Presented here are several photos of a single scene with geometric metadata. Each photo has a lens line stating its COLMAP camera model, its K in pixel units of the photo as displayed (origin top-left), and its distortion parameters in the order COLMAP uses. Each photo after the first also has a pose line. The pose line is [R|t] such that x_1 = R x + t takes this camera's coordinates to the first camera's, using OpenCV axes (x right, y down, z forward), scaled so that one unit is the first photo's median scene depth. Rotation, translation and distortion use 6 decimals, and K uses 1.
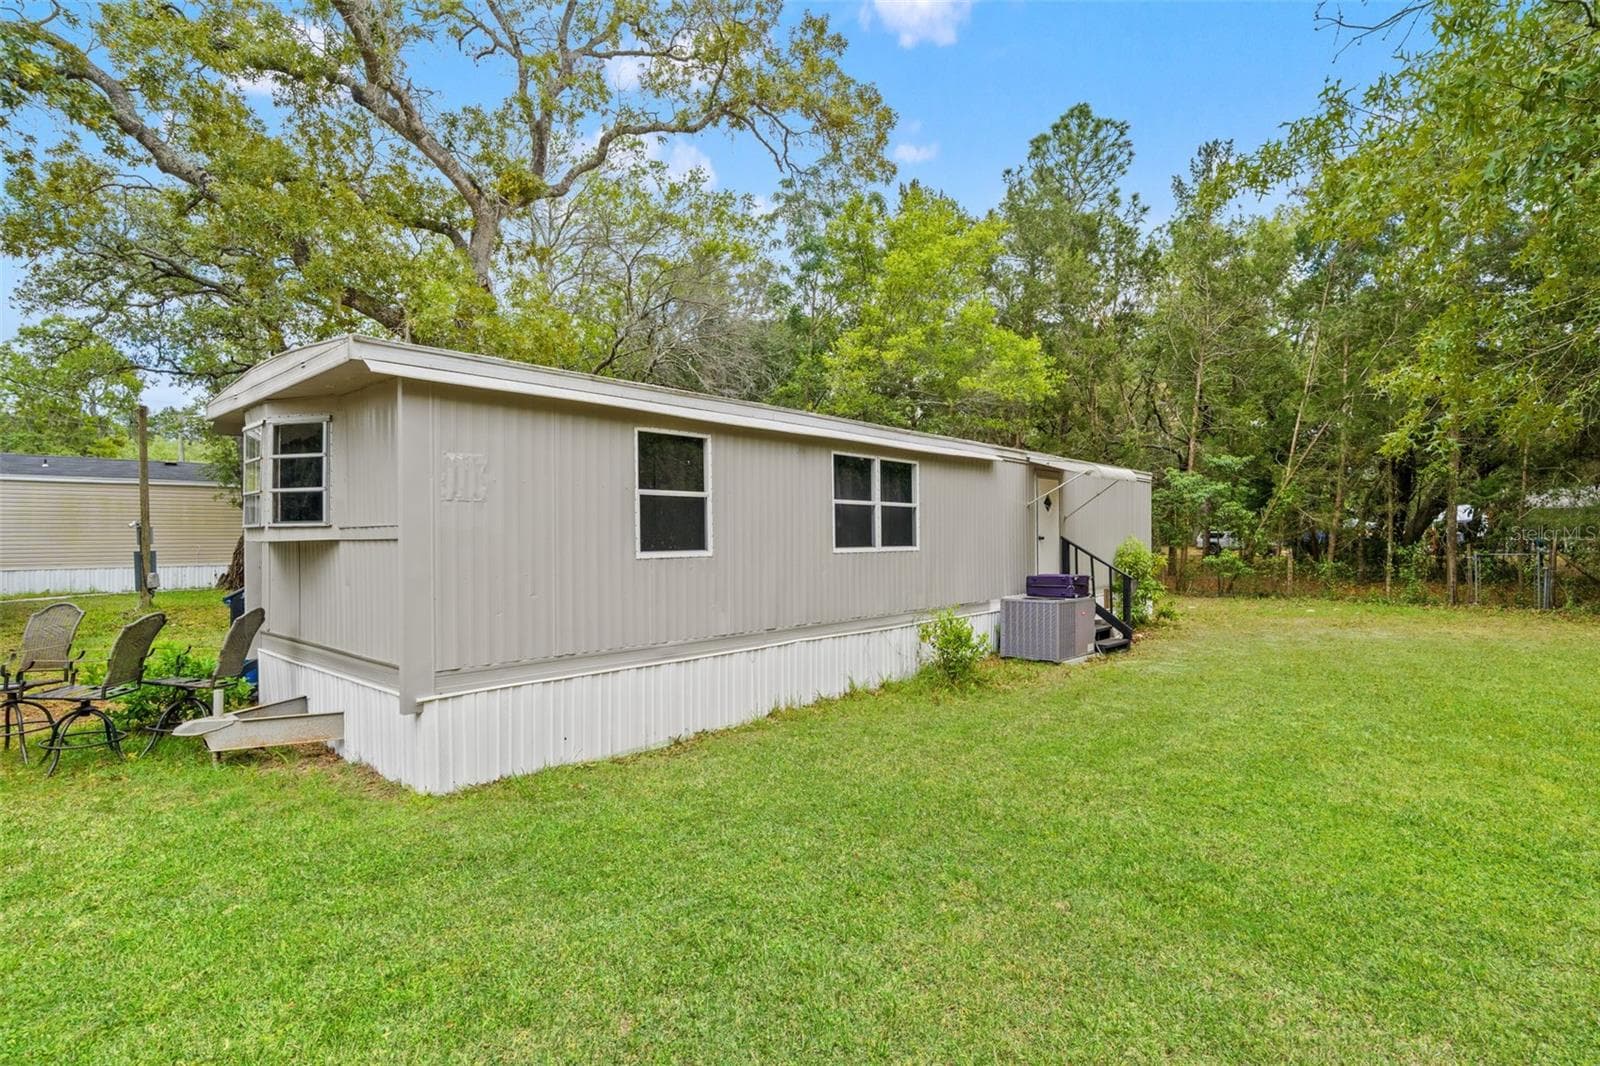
lens RADIAL K [[782.7, 0, 802.2], [0, 782.7, 540.2], [0, 0, 1]] dist [0.002168, 0.000289]
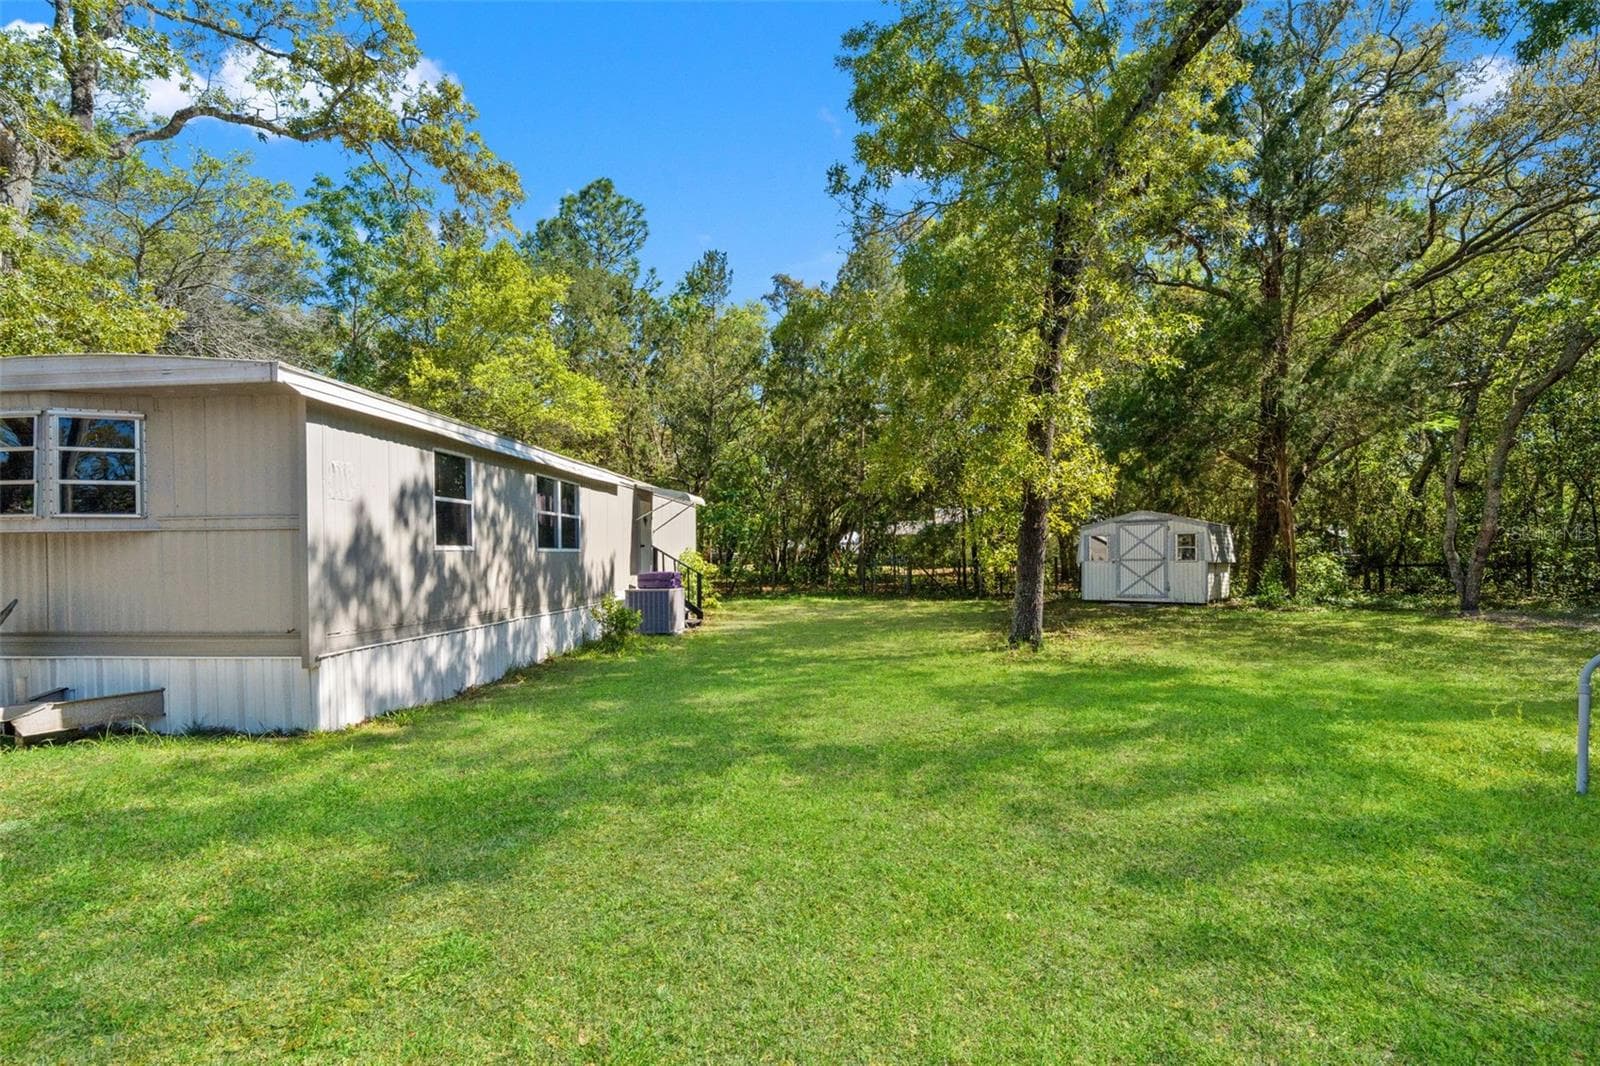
lens RADIAL K [[767.6, 0, 797.7], [0, 767.6, 560.4], [0, 0, 1]] dist [-0.000571, -0.000261]
pose [[0.797491, -0.007343, 0.603286, -0.336255], [0.008552, 0.999963, 0.000866, 0.029129], [-0.603270, 0.004469, 0.797524, -0.233925]]
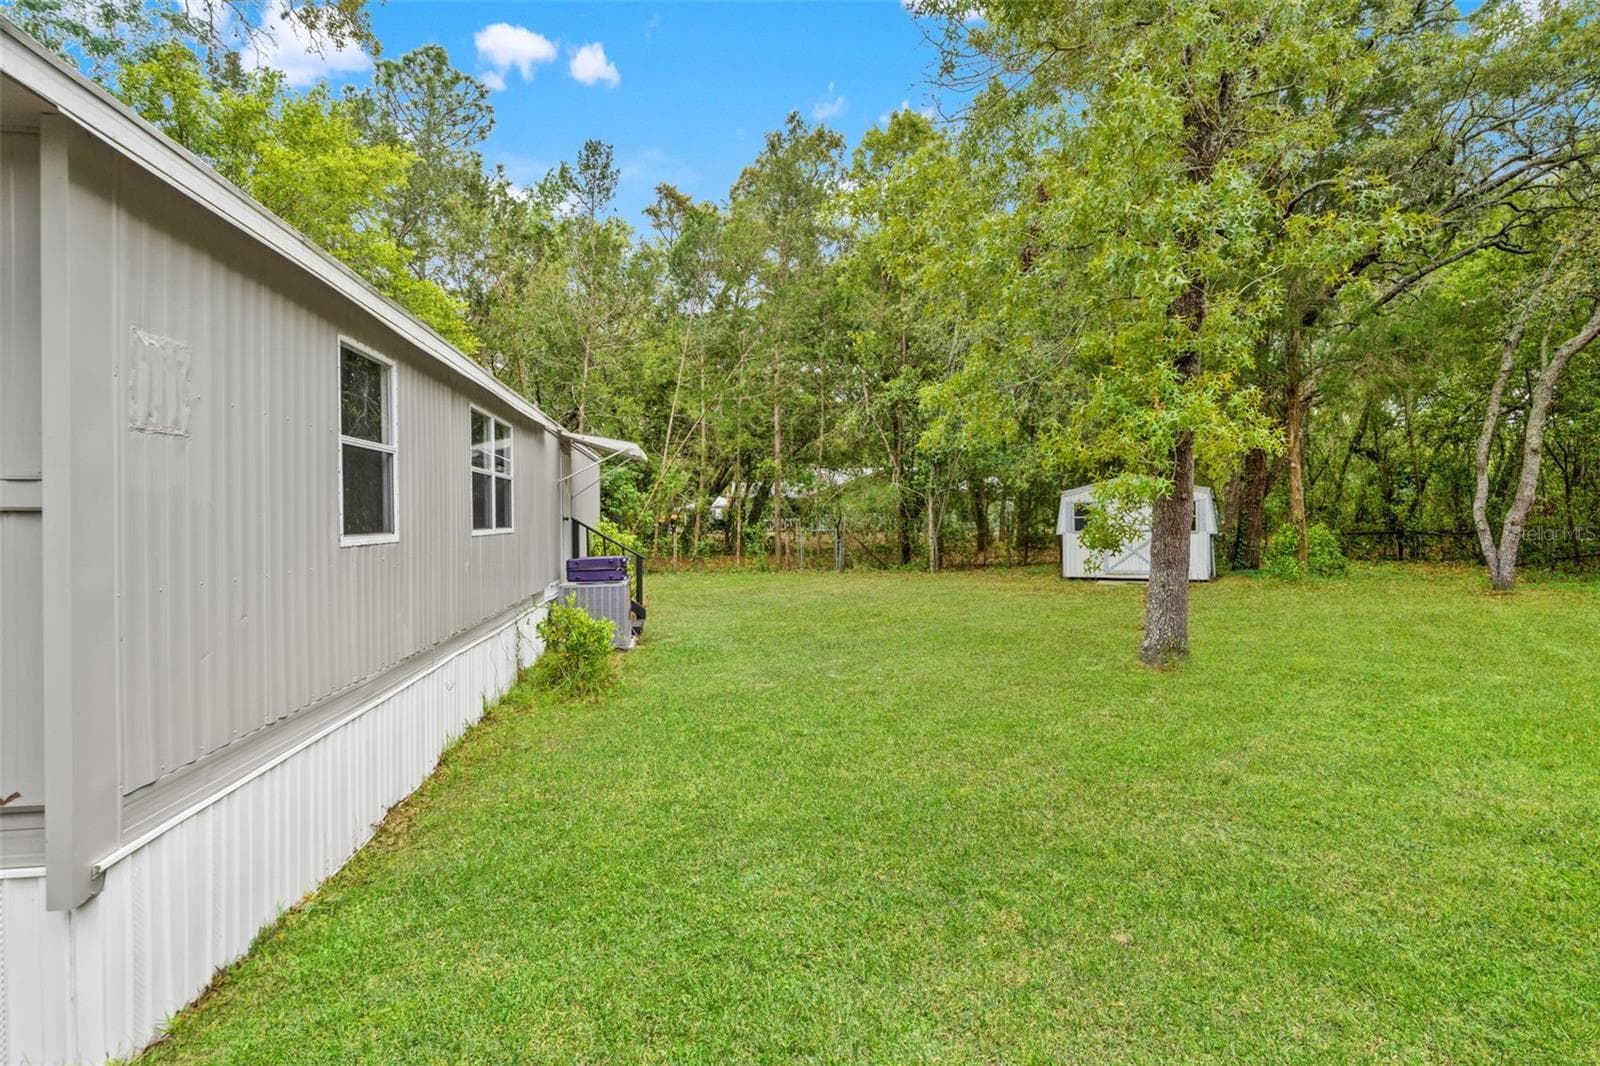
lens RADIAL K [[819.7, 0, 801.3], [0, 819.7, 522.2], [0, 0, 1]] dist [-0.004750, -0.000809]
pose [[0.645561, -0.007641, 0.763670, -0.321011], [0.011372, 0.999935, 0.000392, 0.005406], [-0.763624, 0.008432, 0.645606, 0.210829]]
